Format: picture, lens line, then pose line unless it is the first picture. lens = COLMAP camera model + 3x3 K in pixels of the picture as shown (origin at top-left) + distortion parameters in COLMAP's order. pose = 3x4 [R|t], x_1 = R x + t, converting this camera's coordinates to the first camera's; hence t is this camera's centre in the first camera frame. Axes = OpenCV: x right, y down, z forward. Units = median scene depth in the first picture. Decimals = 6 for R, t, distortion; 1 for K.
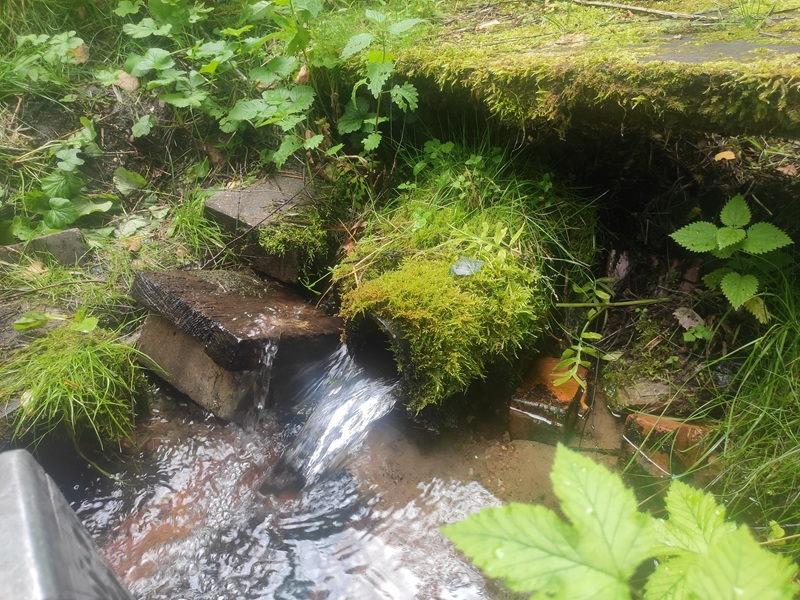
lens RADIAL K [[602.3, 0, 403.3], [0, 602.3, 303.3], [0, 0, 1]] dist [0.080986, -0.113937]
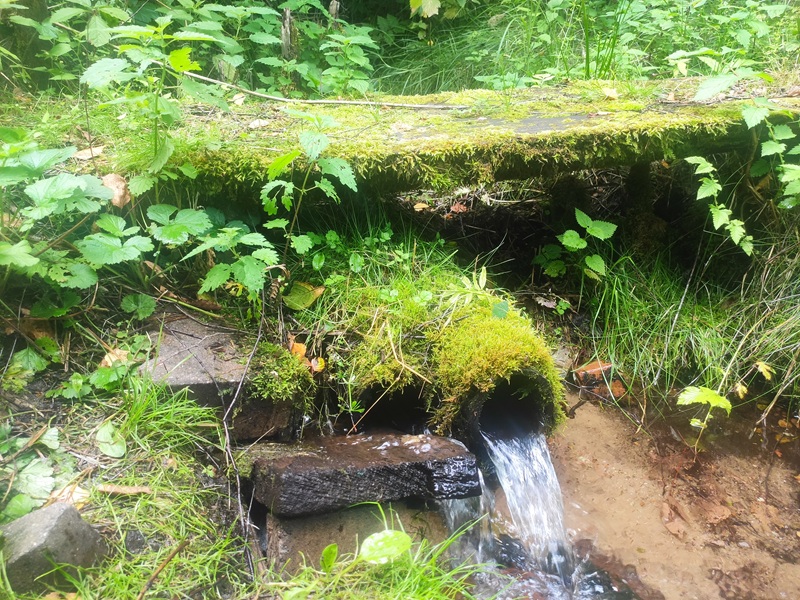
lens RADIAL K [[602.3, 0, 403.3], [0, 602.3, 303.3], [0, 0, 1]] dist [0.080986, -0.113937]
pose [[0.489419, -0.290834, 0.822122, -0.902935], [0.410700, 0.908521, 0.076904, -0.230695], [-0.769282, 0.300007, 0.564093, 0.474780]]
